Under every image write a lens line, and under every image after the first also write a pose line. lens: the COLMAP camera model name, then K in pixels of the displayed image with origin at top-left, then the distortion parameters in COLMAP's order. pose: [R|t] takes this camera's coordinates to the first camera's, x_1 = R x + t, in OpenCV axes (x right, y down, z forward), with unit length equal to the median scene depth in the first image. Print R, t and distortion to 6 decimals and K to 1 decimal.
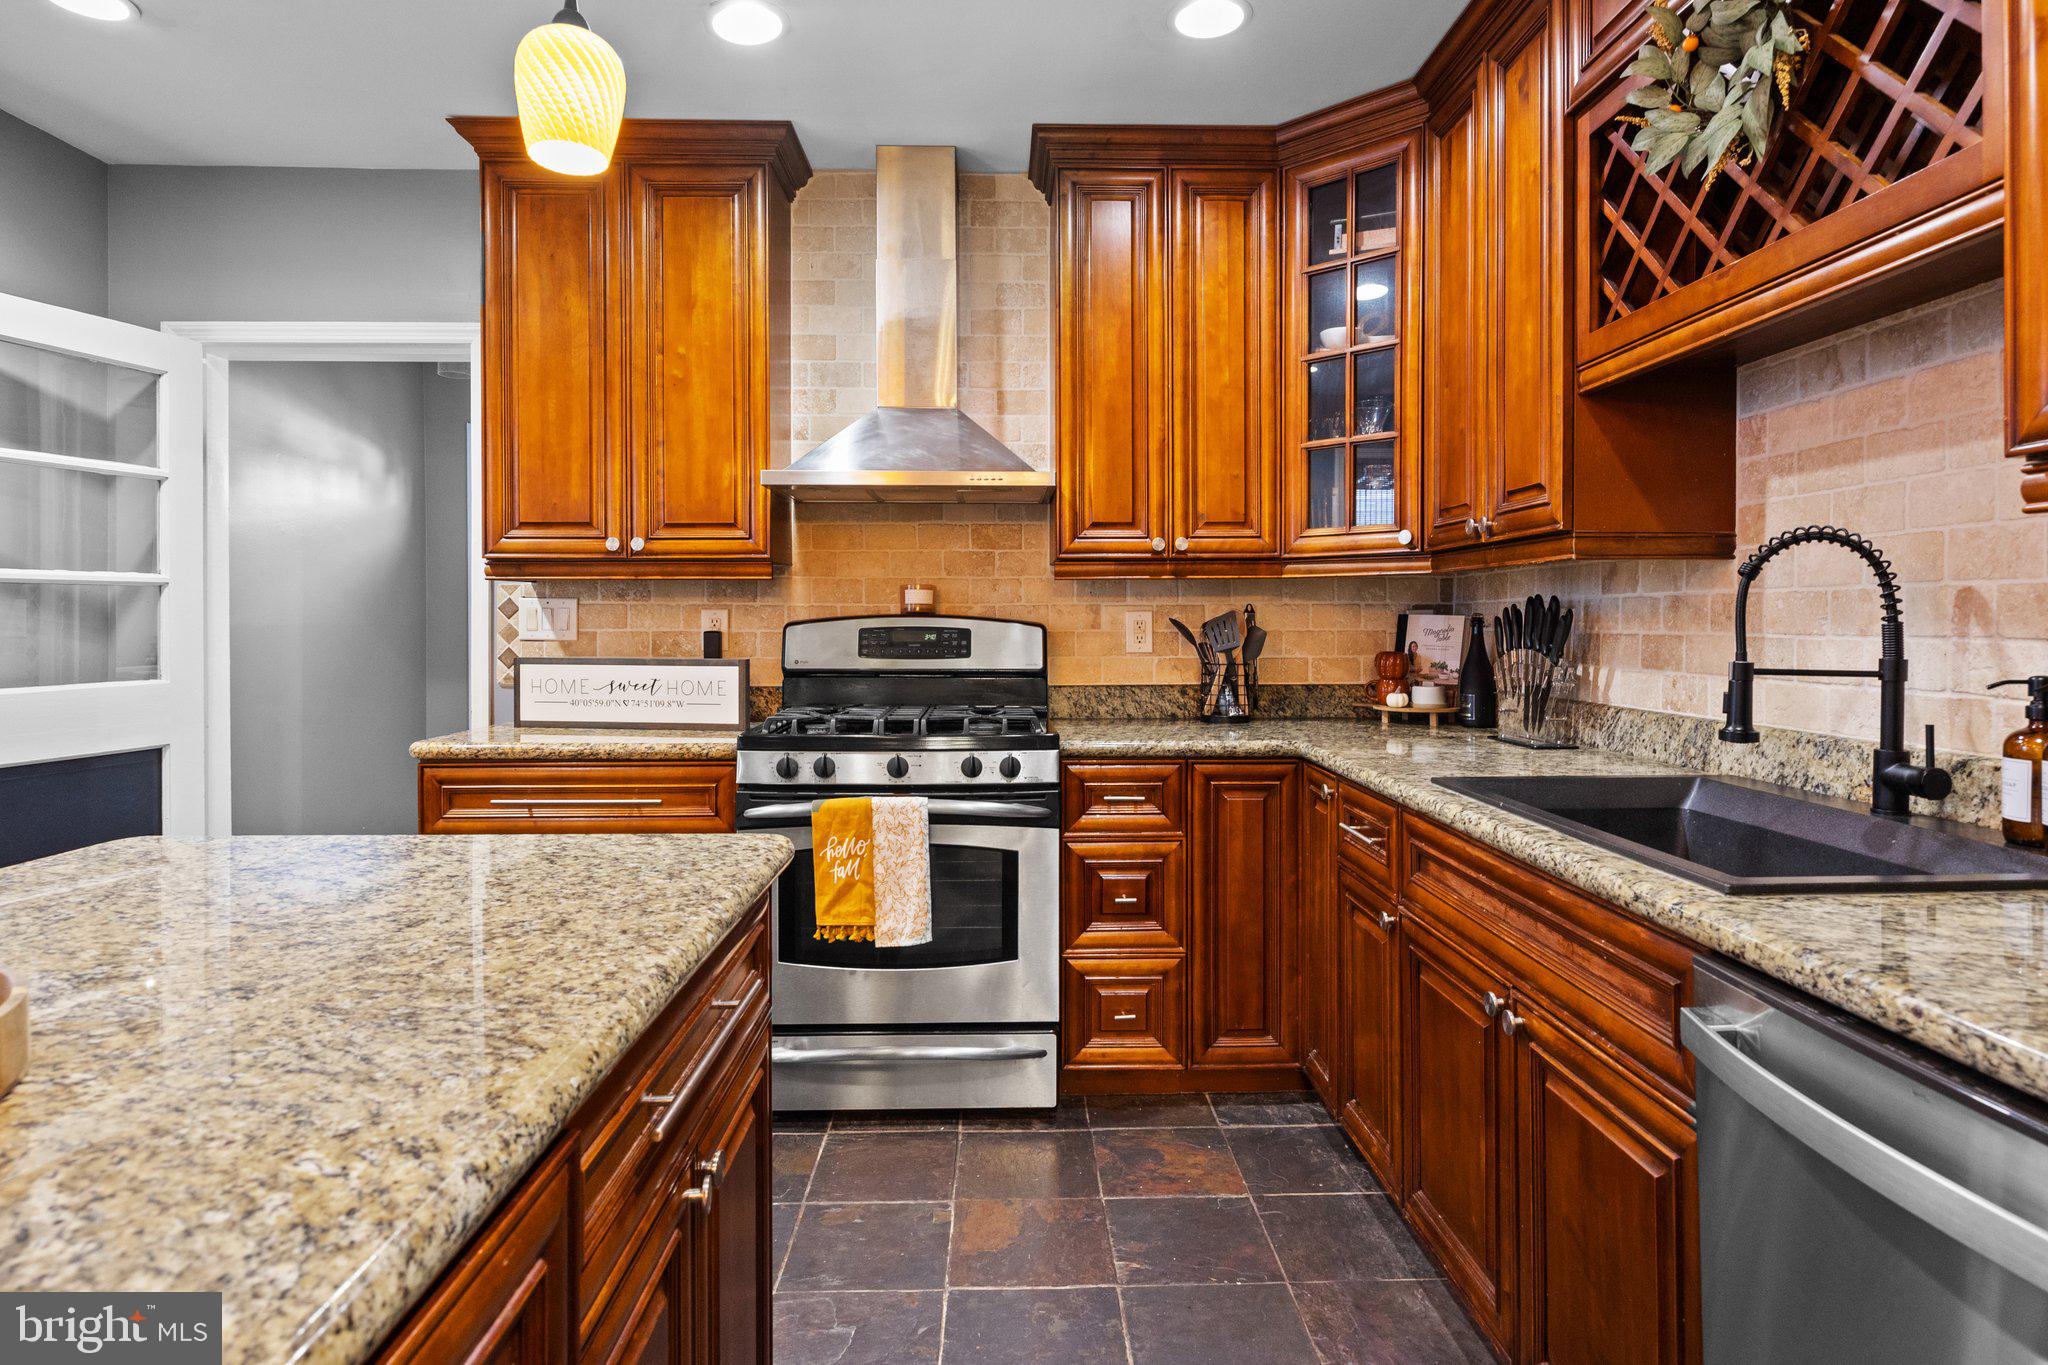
lens RADIAL K [[1113.8, 0, 1022.7], [0, 1113.8, 627.6], [0, 0, 1]] dist [-0.001329, -0.000073]
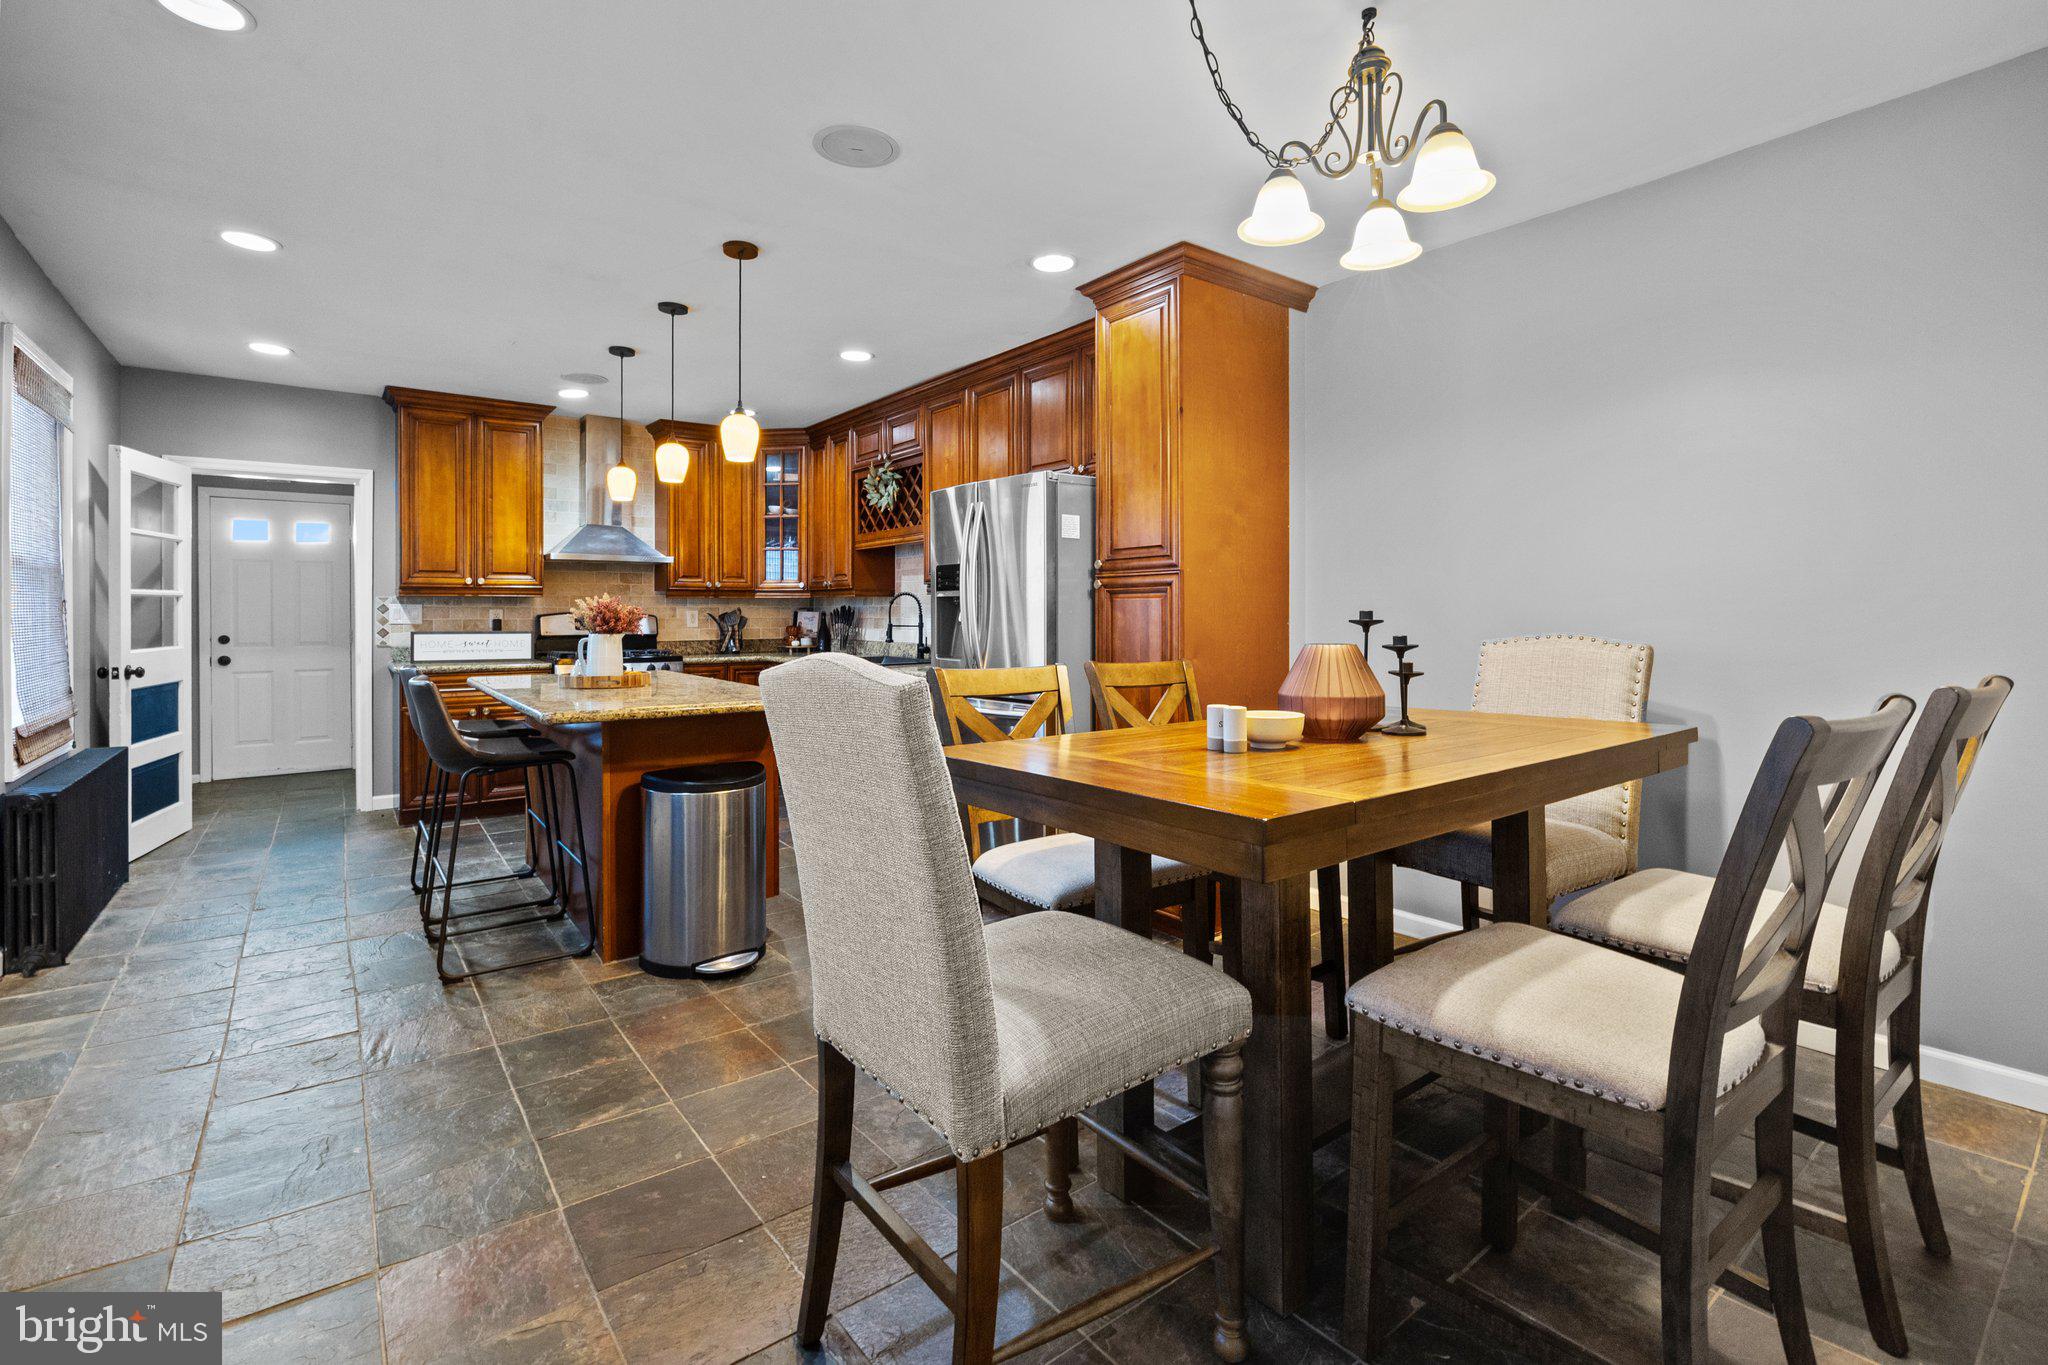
lens RADIAL K [[922.0, 0, 1024.1], [0, 922.0, 610.8], [0, 0, 1]] dist [-0.000902, -0.000060]
pose [[0.805866, -0.000051, 0.592098, -0.569272], [0.004507, 0.999972, -0.006048, 0.002411], [-0.592081, 0.007542, 0.805843, -1.188551]]
